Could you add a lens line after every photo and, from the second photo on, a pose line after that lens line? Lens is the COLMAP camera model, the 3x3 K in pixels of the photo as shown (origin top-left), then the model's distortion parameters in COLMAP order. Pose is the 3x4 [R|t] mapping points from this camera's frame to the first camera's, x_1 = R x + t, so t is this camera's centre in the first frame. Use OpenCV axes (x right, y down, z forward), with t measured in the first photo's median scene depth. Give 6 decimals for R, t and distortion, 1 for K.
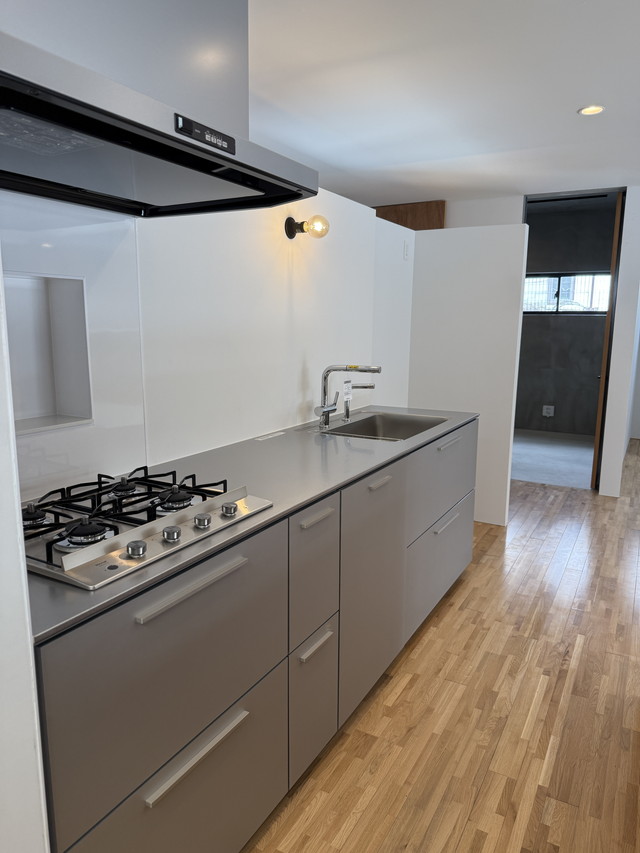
lens RADIAL K [[607.7, 0, 319.2], [0, 607.7, 426.0], [0, 0, 1]] dist [0.037328, -0.045841]
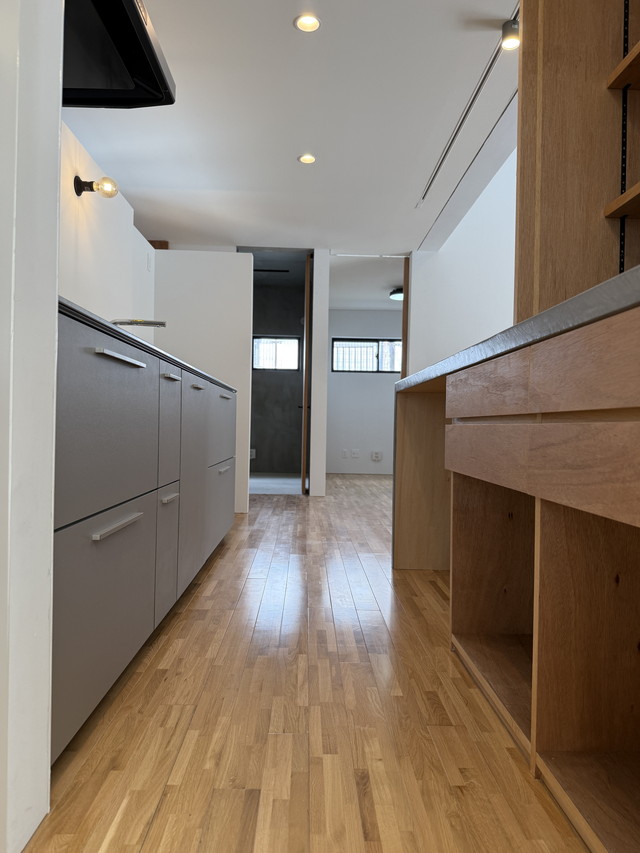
lens RADIAL K [[607.7, 0, 319.3], [0, 607.7, 429.3], [0, 0, 1]] dist [0.037328, -0.045841]
pose [[0.862156, 0.011550, 0.506511, -0.270805], [0.073757, 0.986228, -0.148034, 0.349828], [-0.501245, 0.164987, 0.849431, -0.060412]]
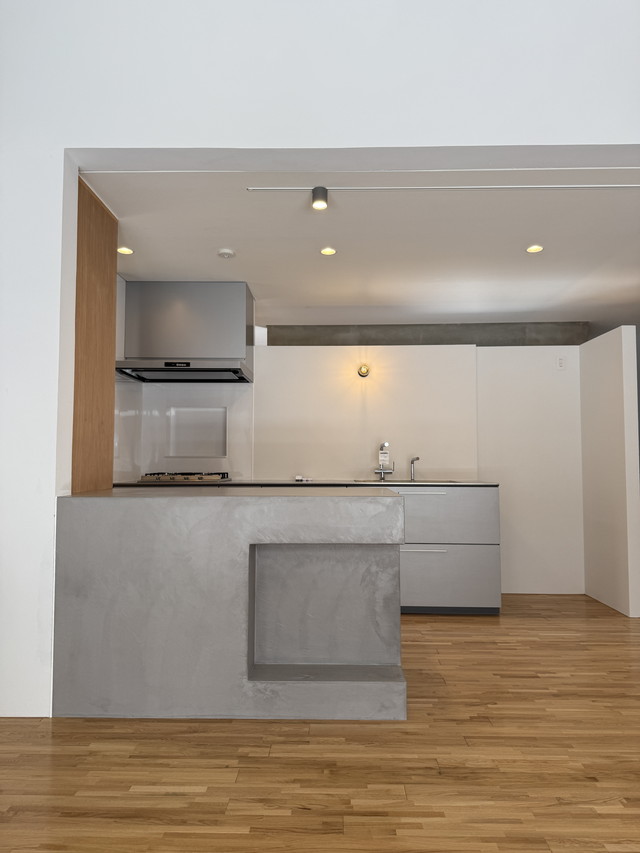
lens RADIAL K [[607.7, 0, 320.3], [0, 607.7, 429.0], [0, 0, 1]] dist [0.037328, -0.045841]
pose [[0.475460, -0.052654, -0.878160, 1.825942], [-0.152239, 0.978223, -0.141080, 0.156307], [0.866465, 0.200768, 0.457090, 0.104290]]
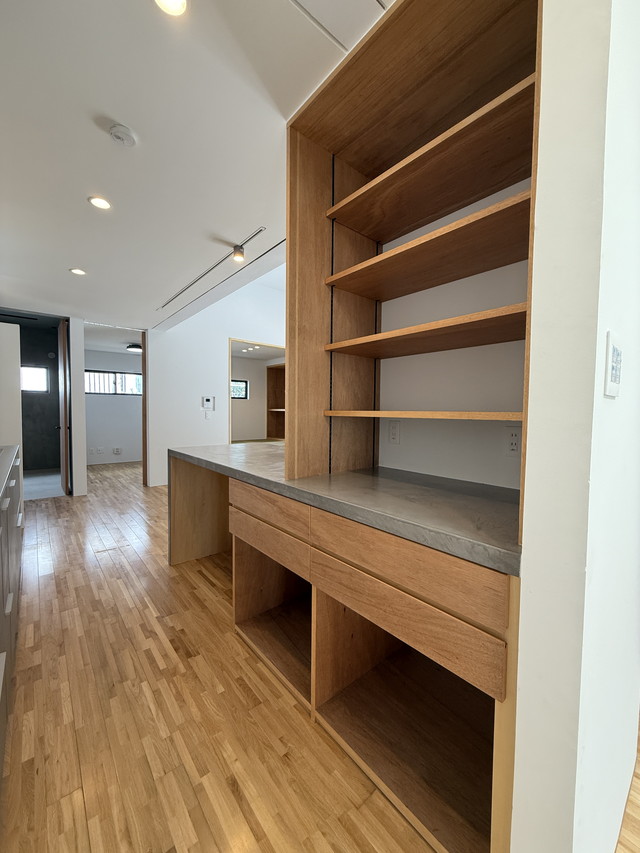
lens RADIAL K [[344.0, 0, 320.7], [0, 344.0, 421.4], [0, 0, 1]] dist [-0.002542, 0.001445]
pose [[0.354717, -0.036111, 0.934276, -0.367314], [0.156597, 0.987433, -0.021290, 0.079721], [-0.921766, 0.153857, 0.355914, 0.051556]]
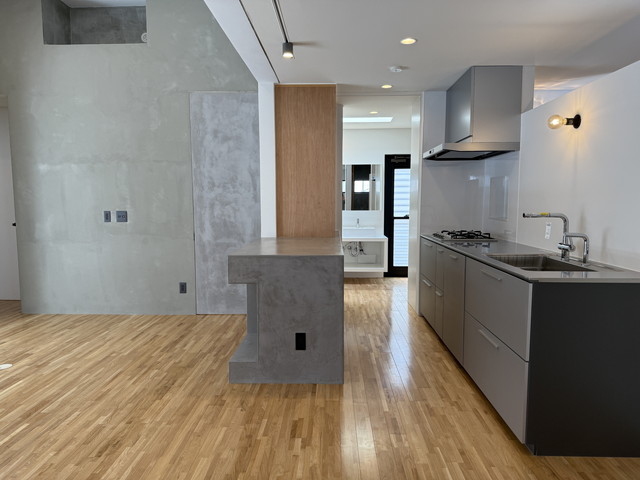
lens RADIAL K [[456.0, 0, 322.2], [0, 456.0, 242.4], [0, 0, 1]] dist [0.037328, -0.045841]
pose [[-0.886433, 0.036581, -0.461409, 1.264615], [-0.086845, 0.966022, 0.243431, -0.312773], [0.454636, 0.255856, -0.853137, 2.140727]]
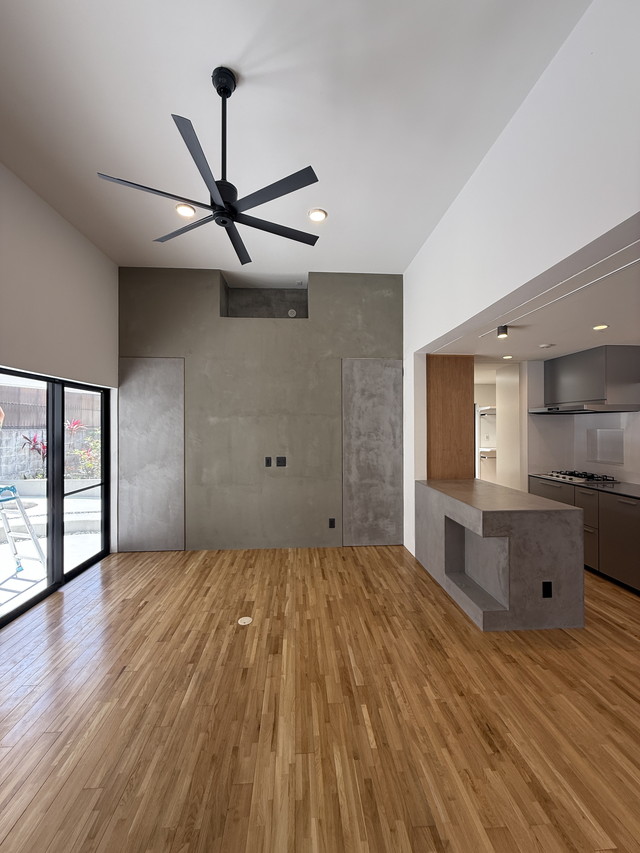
lens RADIAL K [[344.0, 0, 319.0], [0, 344.0, 422.9], [0, 0, 1]] dist [-0.002542, 0.001445]
pose [[-0.838058, -0.008446, -0.545516, 1.989359], [-0.098870, 0.985676, 0.136630, -0.307989], [0.536547, 0.168439, -0.826889, 1.426319]]
